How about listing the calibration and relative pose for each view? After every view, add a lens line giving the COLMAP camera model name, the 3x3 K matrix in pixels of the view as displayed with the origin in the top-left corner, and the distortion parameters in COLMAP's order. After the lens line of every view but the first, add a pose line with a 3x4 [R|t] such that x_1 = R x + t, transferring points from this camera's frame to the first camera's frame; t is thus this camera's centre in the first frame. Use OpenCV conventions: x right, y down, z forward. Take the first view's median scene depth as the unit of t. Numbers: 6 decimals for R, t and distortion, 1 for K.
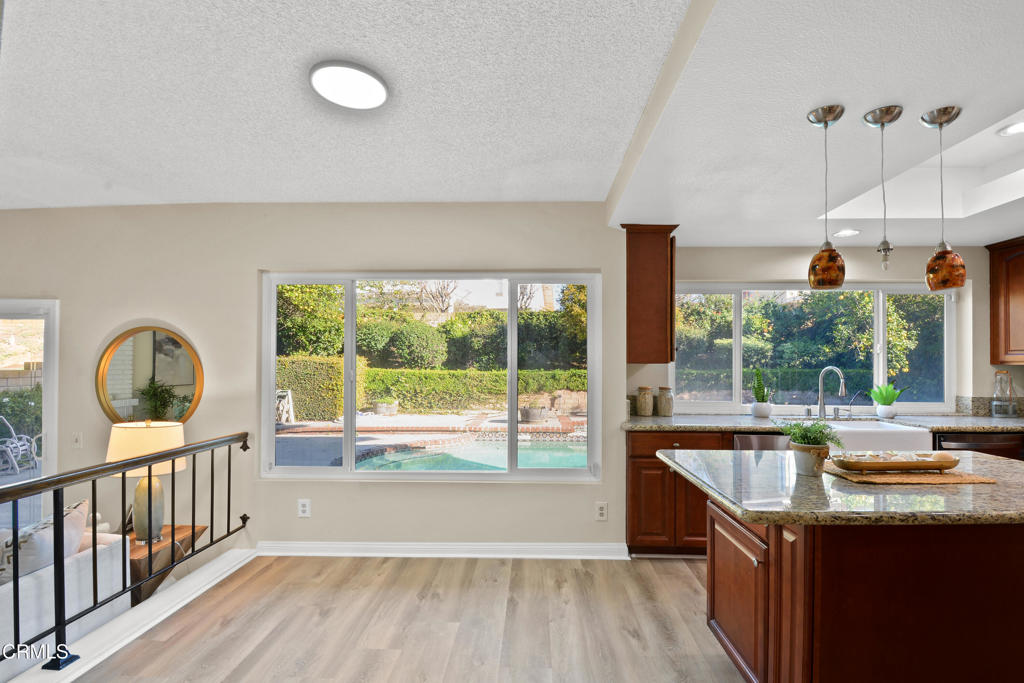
lens RADIAL K [[451.4, 0, 521.3], [0, 451.4, 359.9], [0, 0, 1]] dist [0.001545, -0.015916]
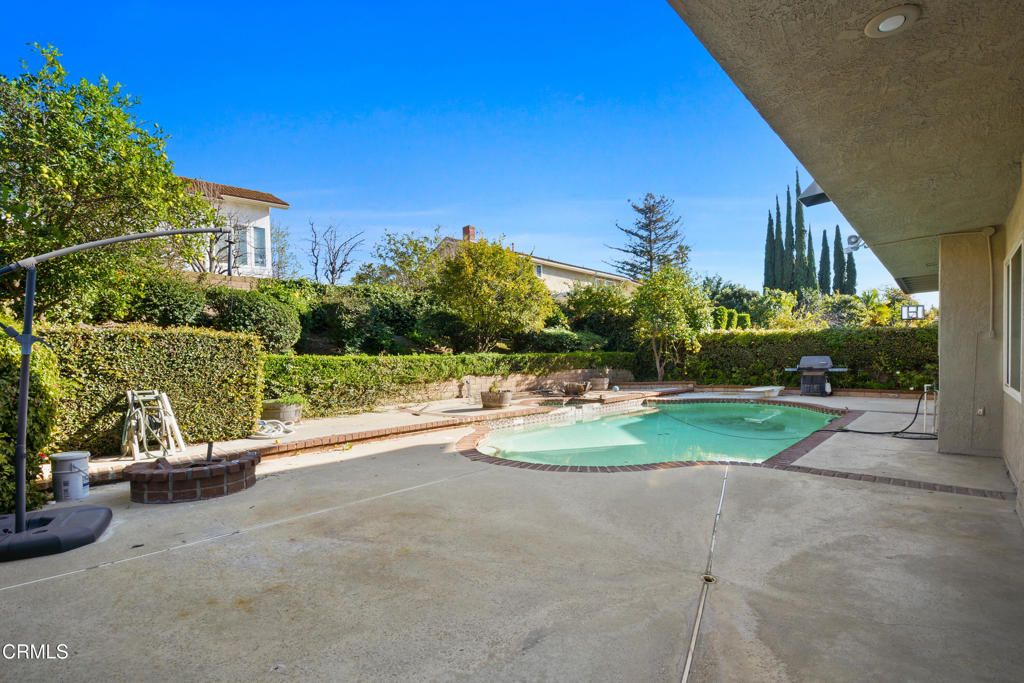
lens RADIAL K [[455.0, 0, 524.5], [0, 455.0, 368.2], [0, 0, 1]] dist [0.003883, -0.016165]
pose [[0.667953, -0.024409, 0.743803, -2.029097], [0.001149, 0.999495, 0.031768, 0.084906], [-0.744202, -0.020365, 0.667644, 1.116656]]
